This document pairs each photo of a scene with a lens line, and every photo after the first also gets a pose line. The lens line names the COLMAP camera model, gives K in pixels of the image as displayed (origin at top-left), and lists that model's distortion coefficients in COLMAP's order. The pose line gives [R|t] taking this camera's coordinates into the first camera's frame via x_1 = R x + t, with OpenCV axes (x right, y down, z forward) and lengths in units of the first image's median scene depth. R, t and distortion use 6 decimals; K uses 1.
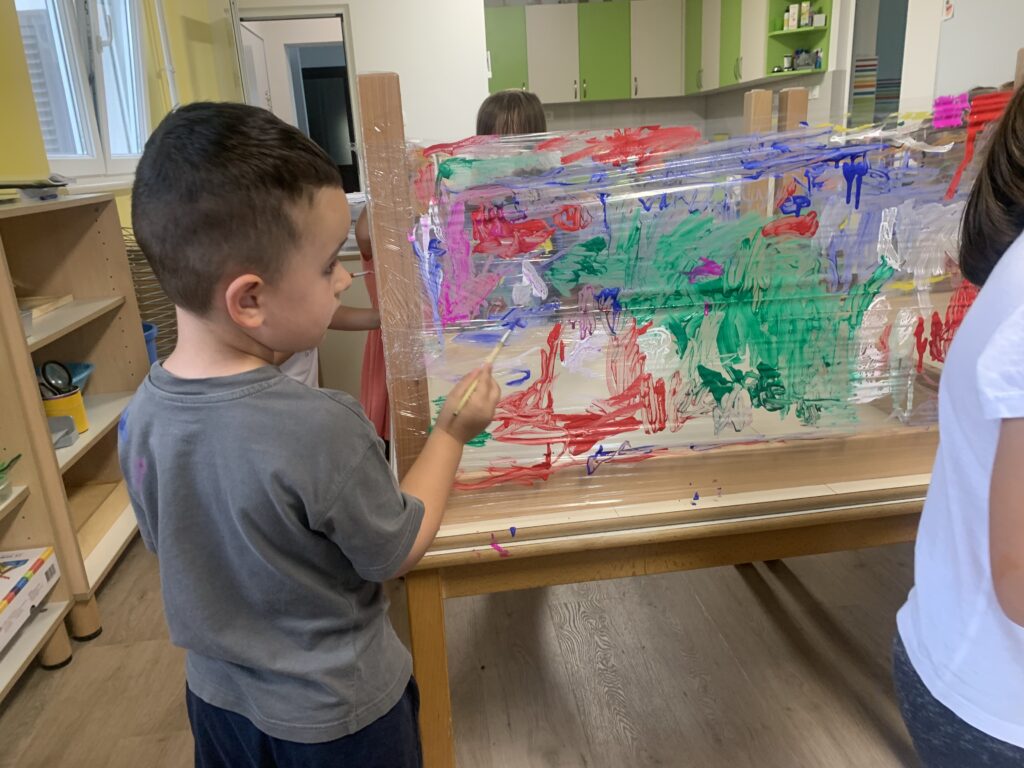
lens RADIAL K [[768.9, 0, 503.3], [0, 768.9, 386.0], [0, 0, 1]] dist [0.009005, -0.003989]
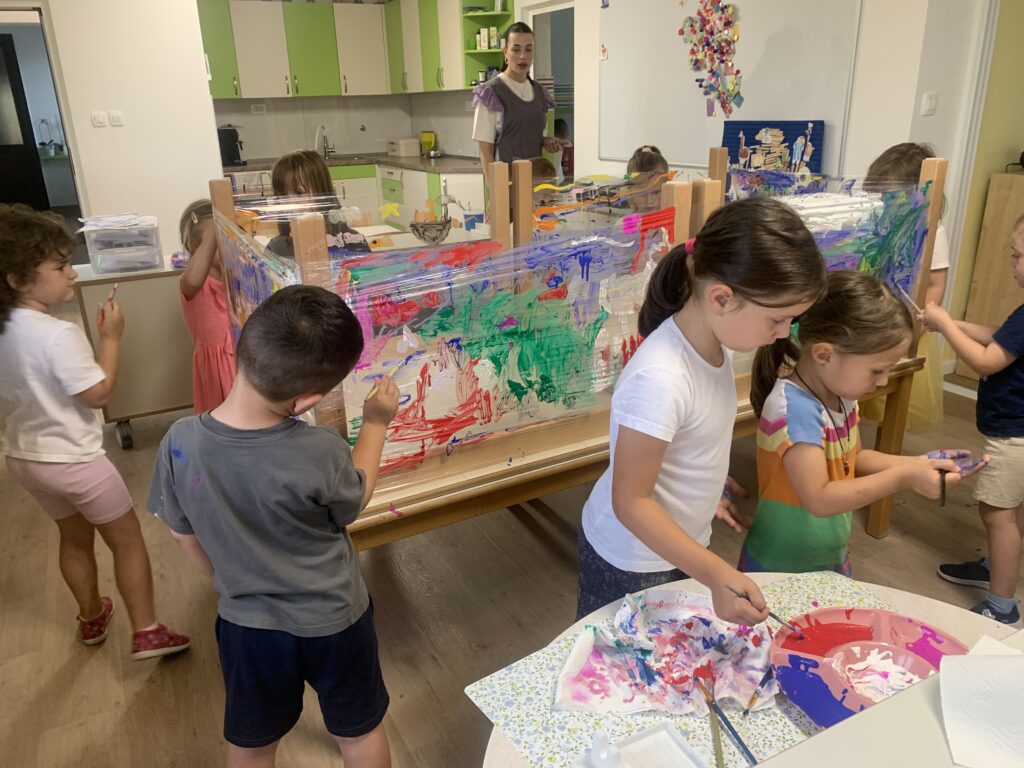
lens RADIAL K [[771.0, 0, 495.9], [0, 771.0, 371.2], [0, 0, 1]] dist [0.011211, -0.005852]
pose [[0.931958, -0.091997, 0.350701, -0.336890], [0.086227, 0.995759, 0.032069, -0.099368], [-0.352164, 0.000354, 0.935938, -0.512114]]
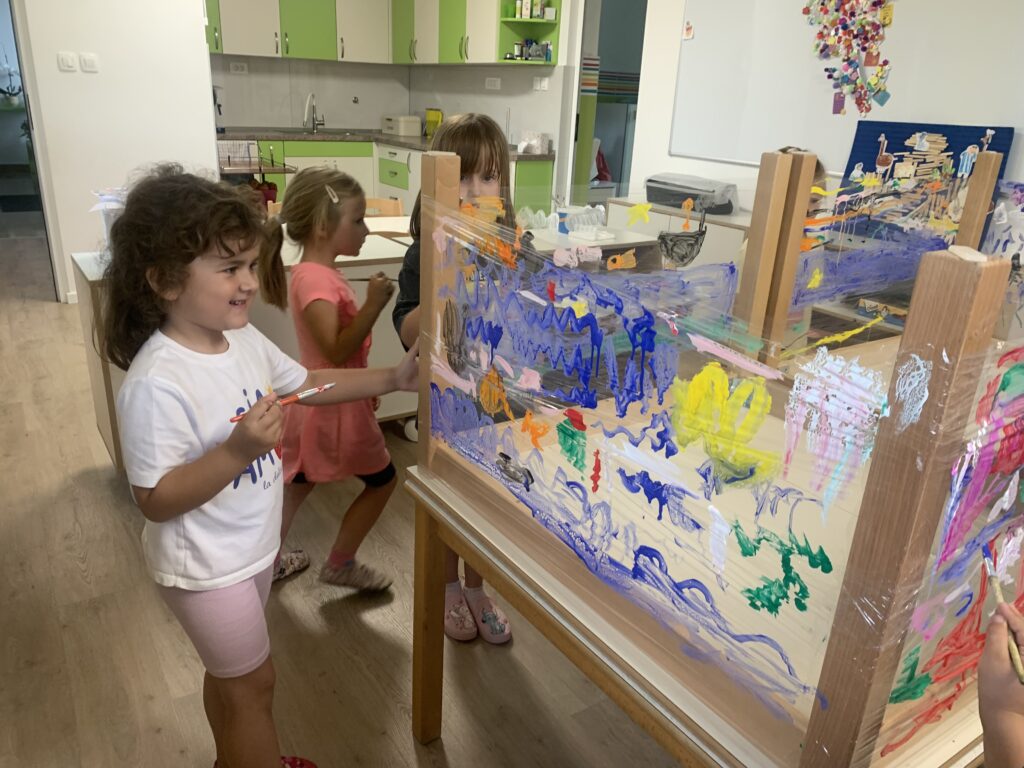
lens RADIAL K [[781.2, 0, 496.2], [0, 781.2, 385.2], [0, 0, 1]] dist [-0.001382, 0.010548]
pose [[0.898135, -0.062589, 0.435242, -0.738540], [0.038367, 0.997197, 0.064227, -0.300961], [-0.438042, -0.040986, 0.898020, 0.473115]]
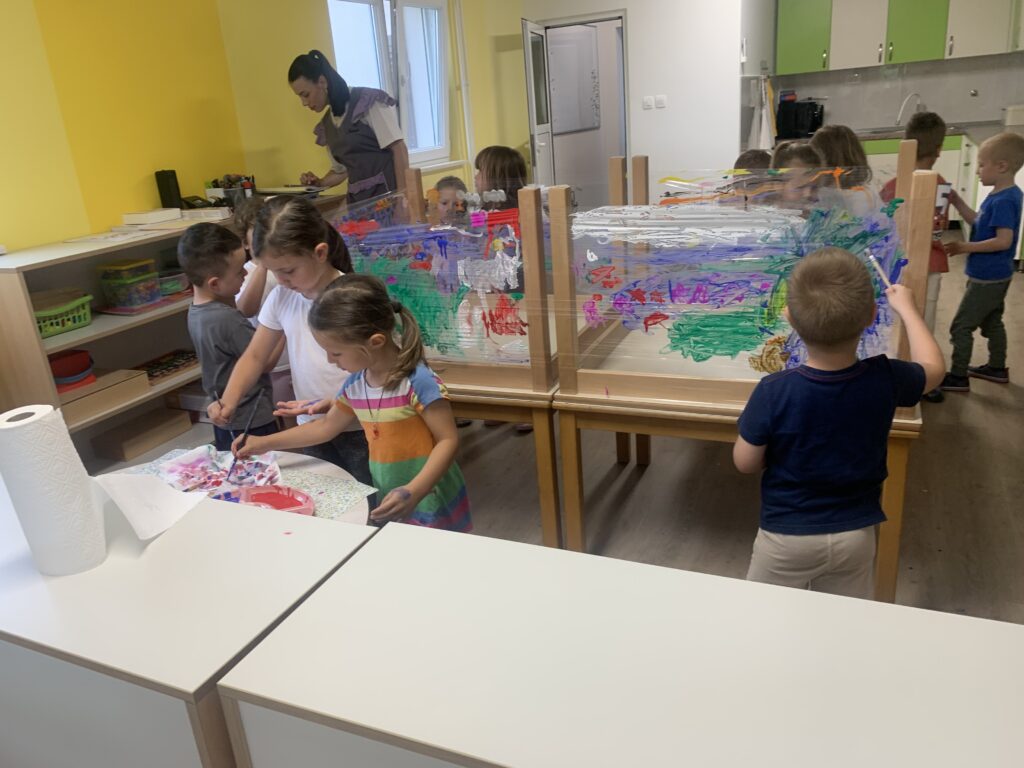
lens RADIAL K [[744.5, 0, 512.0], [0, 744.5, 384.0], [0, 0, 1]] dist [0.007147, 0.001129]
pose [[0.863245, 0.158330, -0.479312, 1.649185], [-0.116002, 0.986346, 0.116897, -0.142919], [0.491276, -0.045309, 0.869825, -0.769364]]
